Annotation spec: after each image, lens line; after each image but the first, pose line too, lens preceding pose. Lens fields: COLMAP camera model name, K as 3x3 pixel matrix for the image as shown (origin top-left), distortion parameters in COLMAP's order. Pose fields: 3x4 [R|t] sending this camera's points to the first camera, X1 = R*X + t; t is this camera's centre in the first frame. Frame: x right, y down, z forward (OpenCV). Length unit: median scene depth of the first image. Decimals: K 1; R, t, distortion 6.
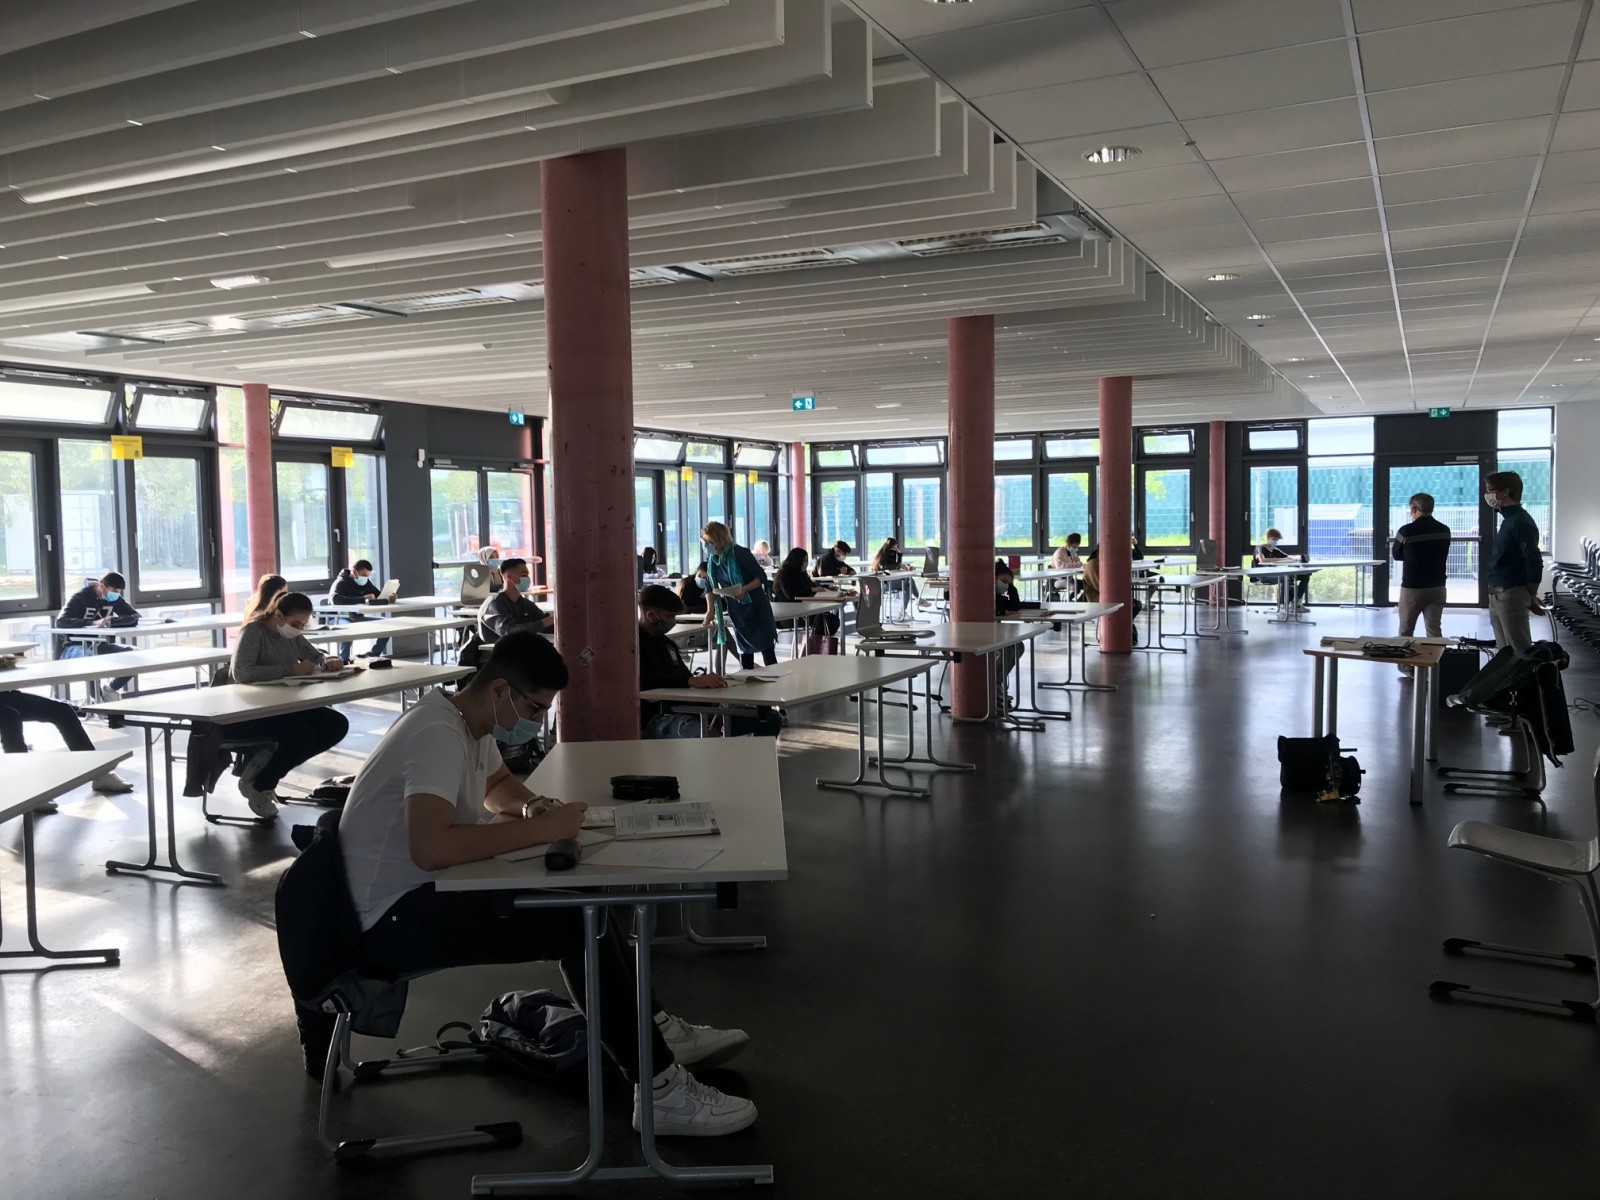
lens RADIAL K [[1317.4, 0, 797.5], [0, 1317.4, 612.1], [0, 0, 1]] dist [0.032084, -0.004901]
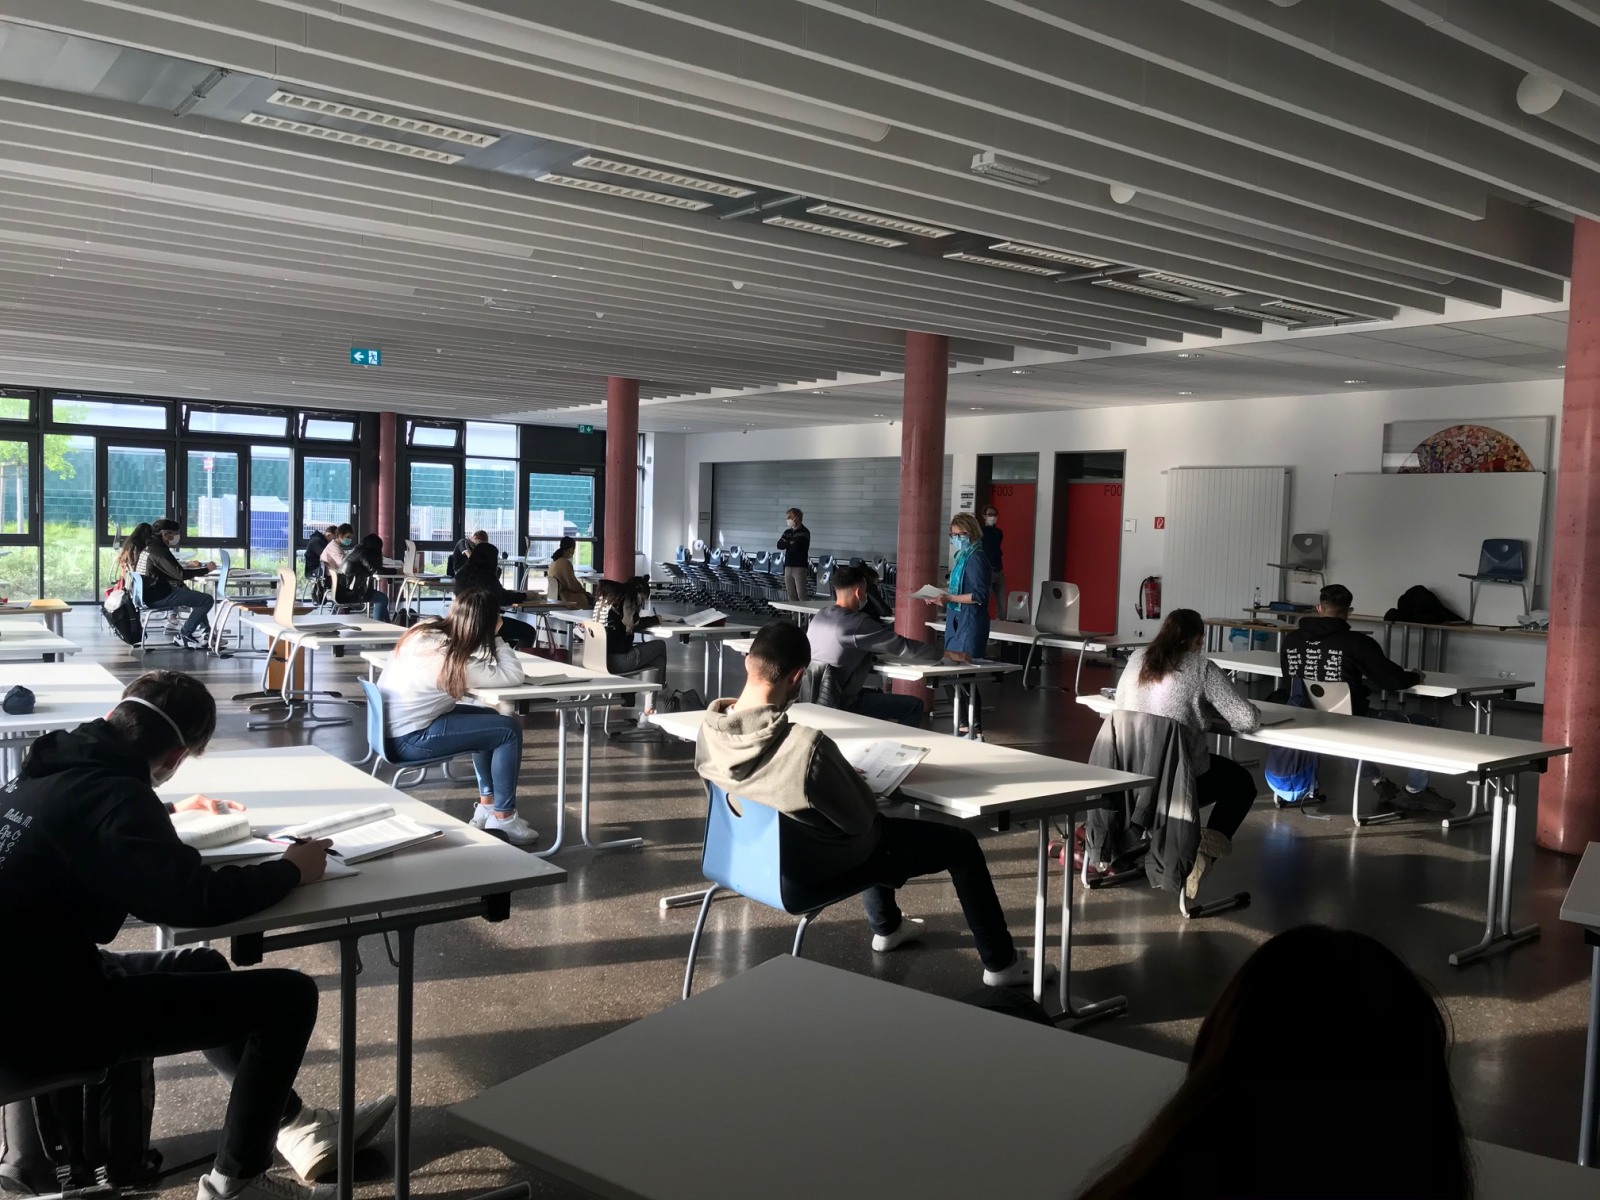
lens RADIAL K [[1317.4, 0, 797.5], [0, 1317.4, 612.1], [0, 0, 1]] dist [0.032084, -0.004901]
pose [[0.448845, -0.032522, 0.893018, -0.425819], [0.025973, 0.999390, 0.023342, -0.012477], [-0.893232, 0.012718, 0.449416, 0.299601]]
